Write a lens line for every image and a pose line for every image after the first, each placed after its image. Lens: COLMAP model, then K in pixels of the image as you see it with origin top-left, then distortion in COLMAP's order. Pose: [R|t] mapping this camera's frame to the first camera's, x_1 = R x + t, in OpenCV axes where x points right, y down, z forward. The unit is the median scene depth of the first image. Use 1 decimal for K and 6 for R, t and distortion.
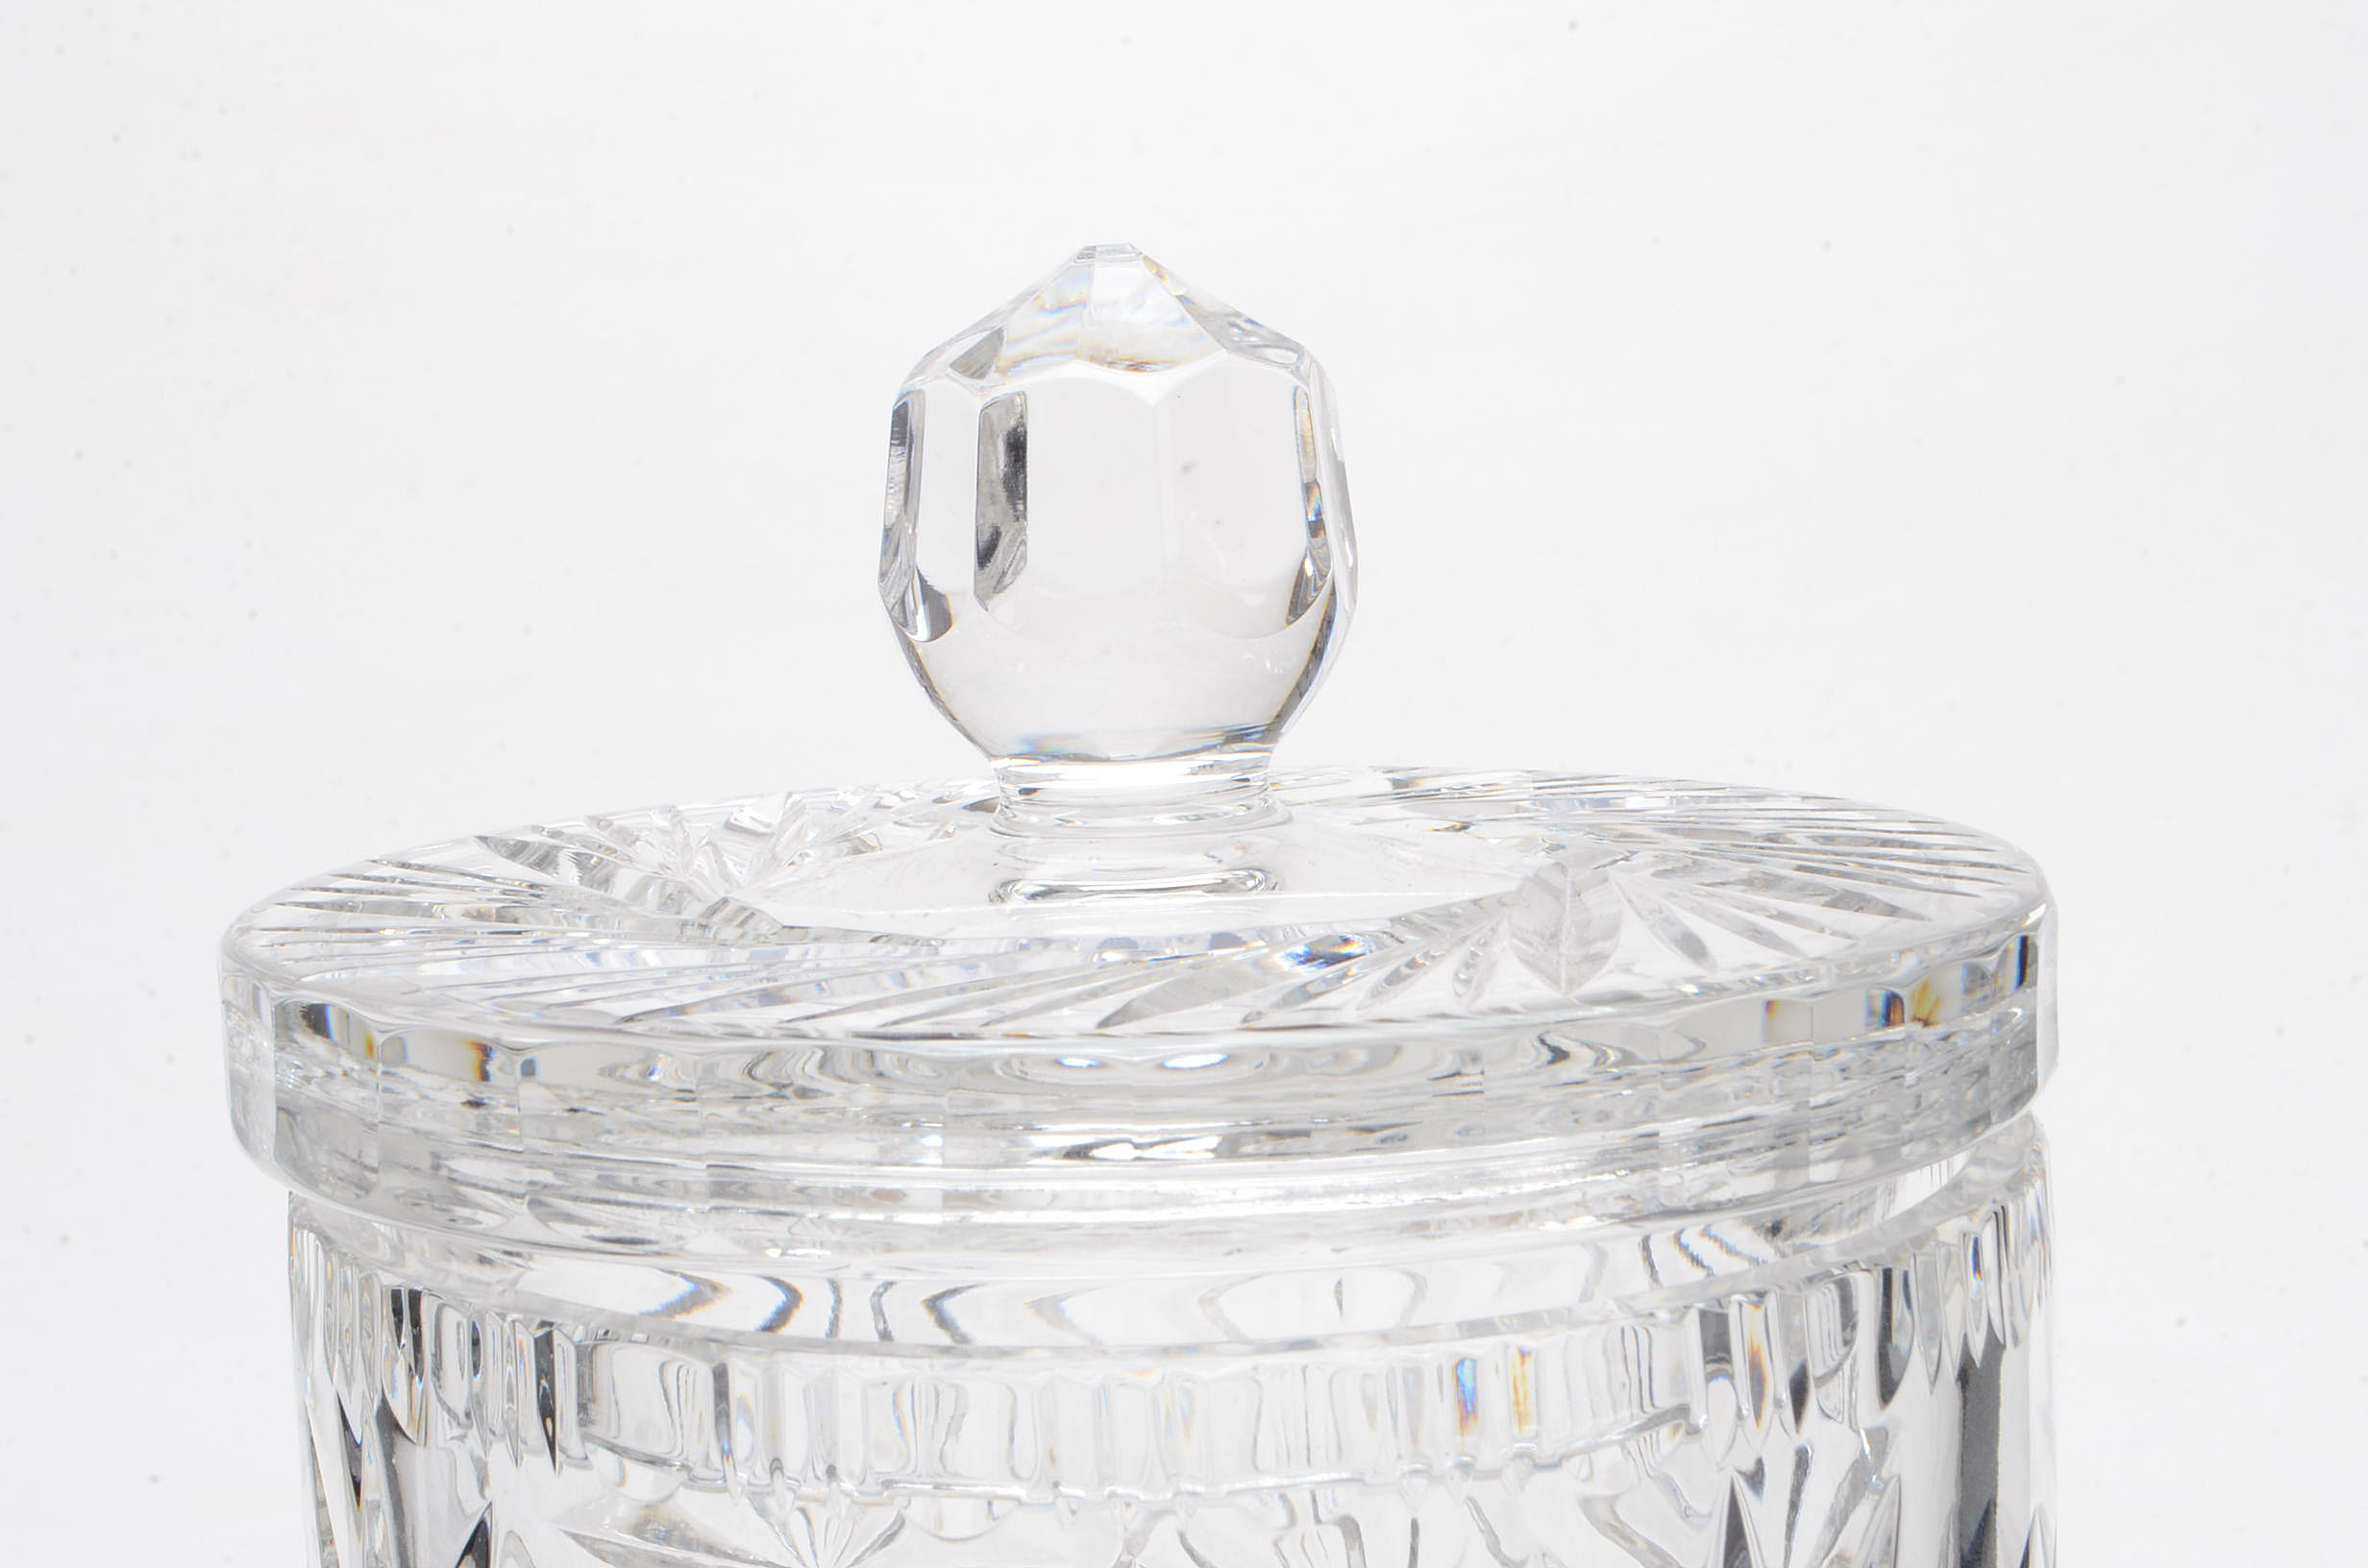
lens RADIAL K [[5449.0, 0, 1184.0], [0, 5449.0, 784.0], [0, 0, 1]] dist [0.018059, 0.295077]
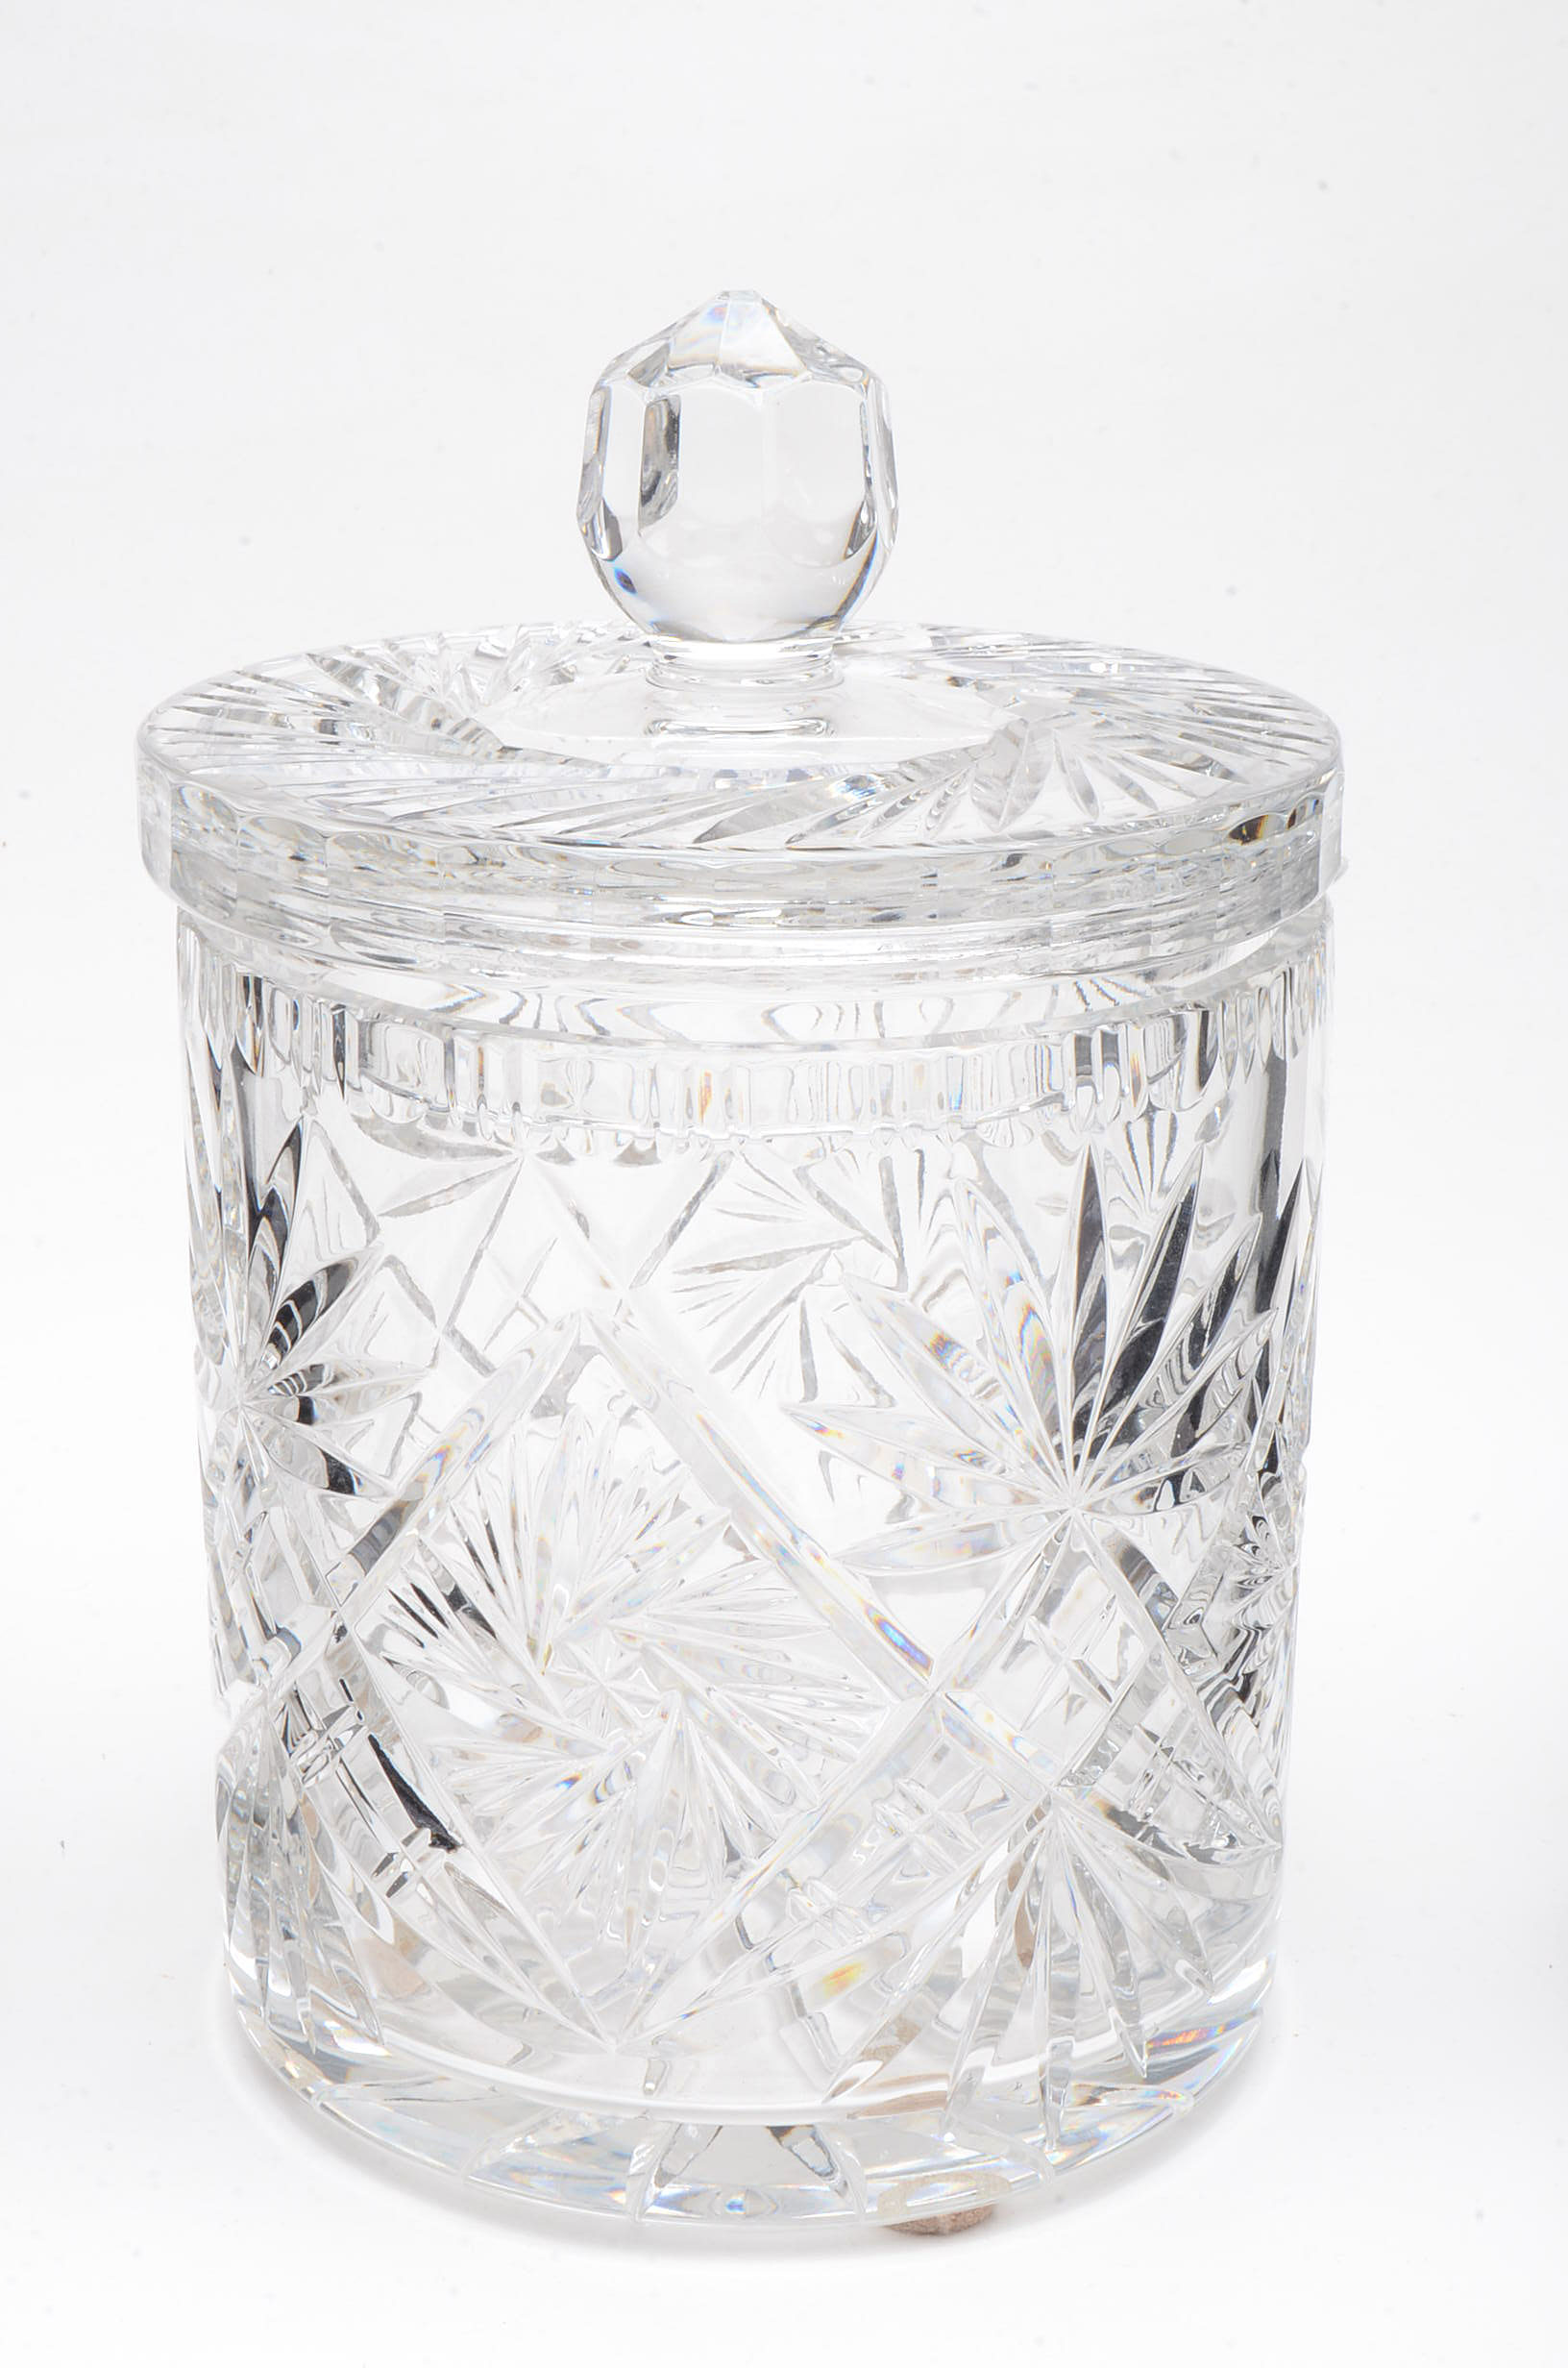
lens RADIAL K [[4630.1, 0, 784.0], [0, 4630.1, 1184.0], [0, 0, 1]] dist [0.031431, 0.034417]
pose [[0.998538, 0.047773, -0.025283, 0.043877], [-0.042602, 0.983500, 0.175820, -0.085865], [0.033266, -0.174486, 0.984098, -0.297424]]
